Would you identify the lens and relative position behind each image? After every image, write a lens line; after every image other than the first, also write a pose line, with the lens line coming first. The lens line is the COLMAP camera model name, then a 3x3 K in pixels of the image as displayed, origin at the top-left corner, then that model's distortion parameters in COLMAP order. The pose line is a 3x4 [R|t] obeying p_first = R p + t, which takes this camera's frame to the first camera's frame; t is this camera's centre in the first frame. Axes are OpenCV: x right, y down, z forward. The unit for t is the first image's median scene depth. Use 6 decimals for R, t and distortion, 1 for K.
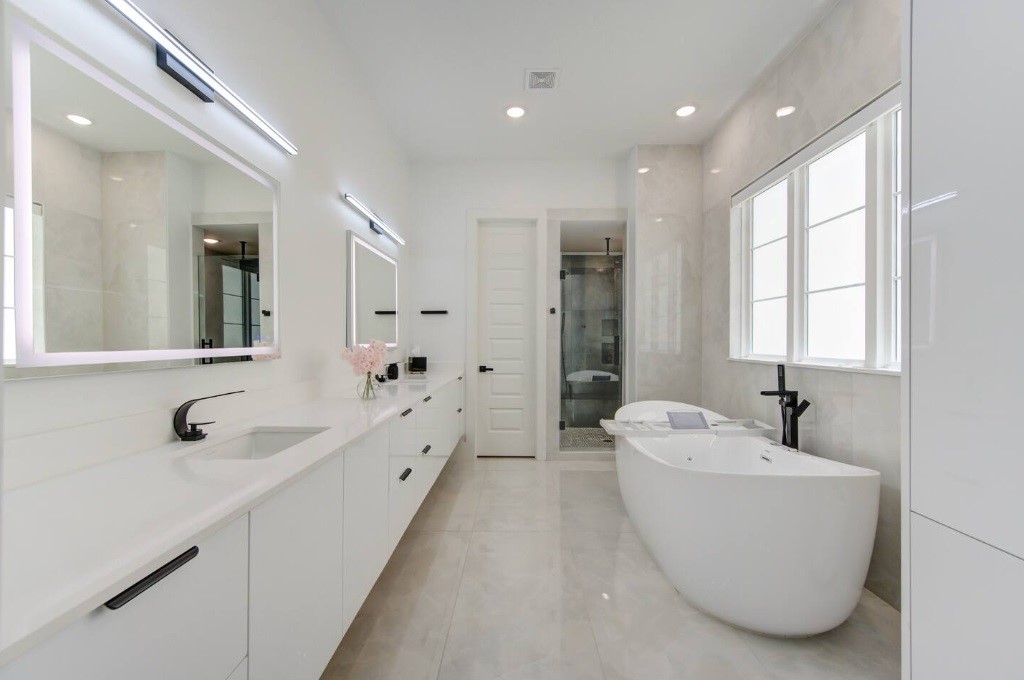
lens RADIAL K [[396.1, 0, 516.0], [0, 396.1, 343.9], [0, 0, 1]] dist [0.001787, -0.000157]
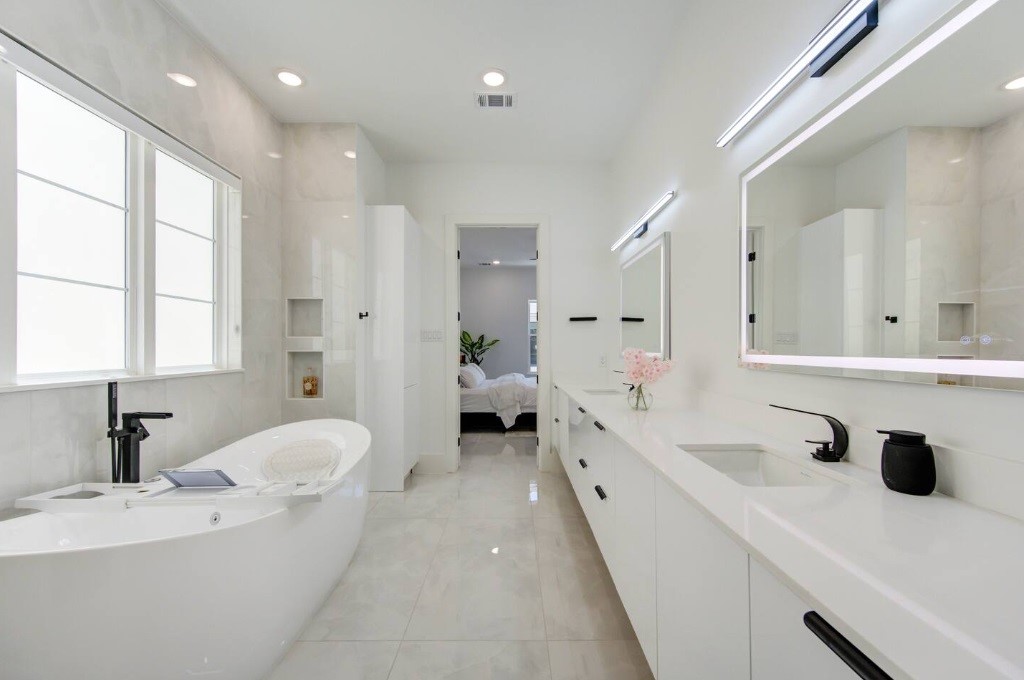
lens RADIAL K [[396.1, 0, 516.0], [0, 396.1, 343.9], [0, 0, 1]] dist [0.001787, -0.000157]
pose [[-0.999936, 0.000751, -0.011246, -0.047459], [0.000786, 0.999995, -0.003122, -0.014348], [0.011243, -0.003131, -0.999932, 1.842687]]
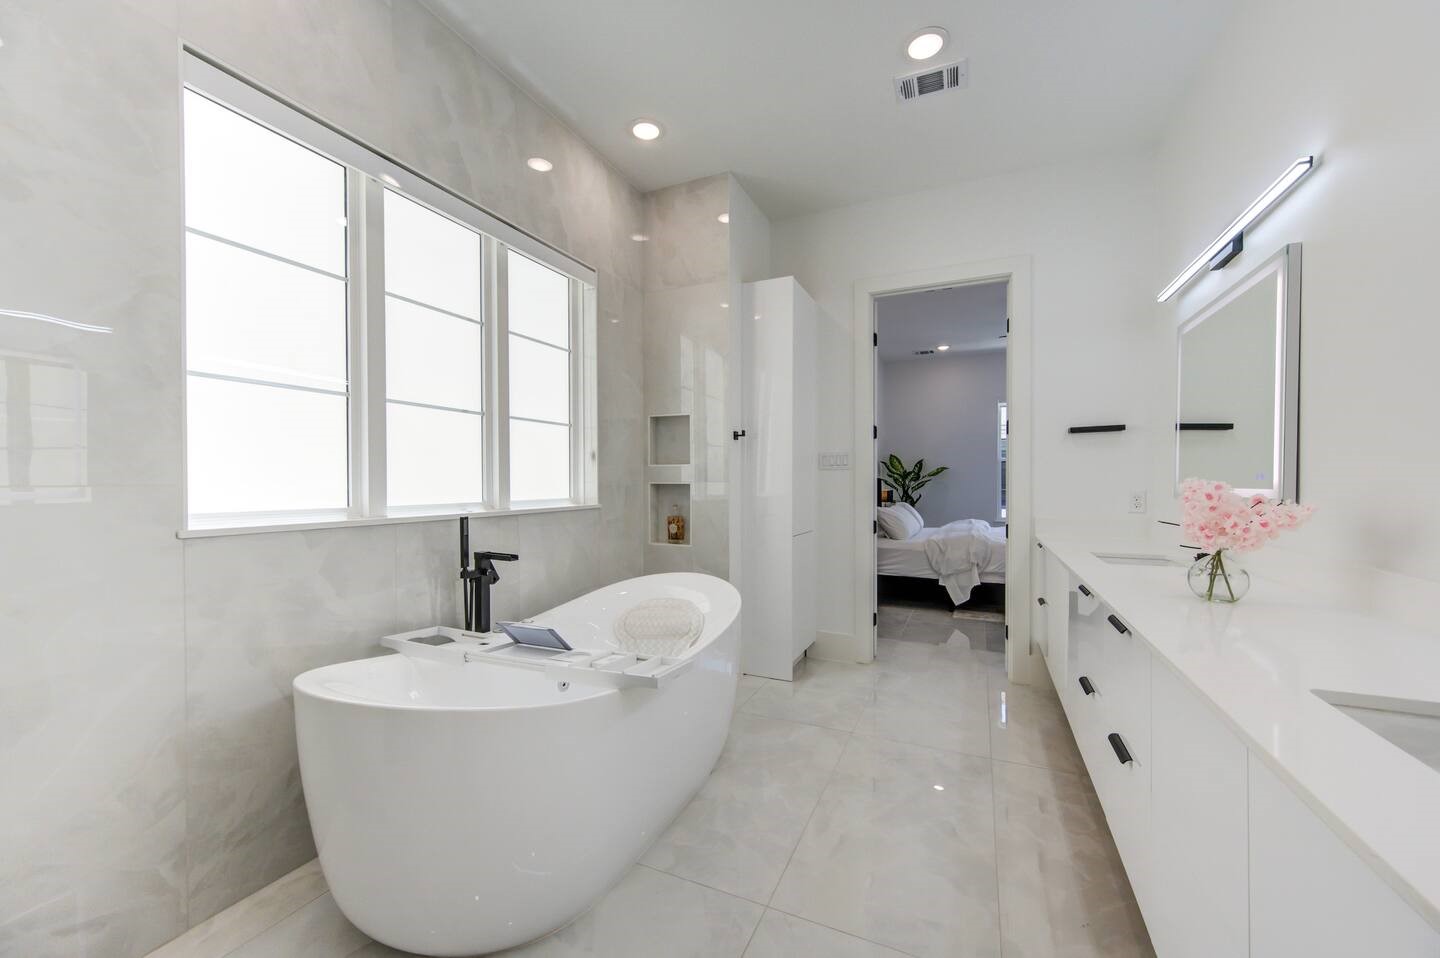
lens RADIAL K [[557.1, 0, 725.7], [0, 557.1, 484.5], [0, 0, 1]] dist [0.001787, -0.000157]
pose [[-0.914335, -0.003382, 0.404944, -0.079554], [0.002972, 0.999882, 0.015061, -0.012980], [-0.404947, 0.014974, -0.914217, 1.765076]]
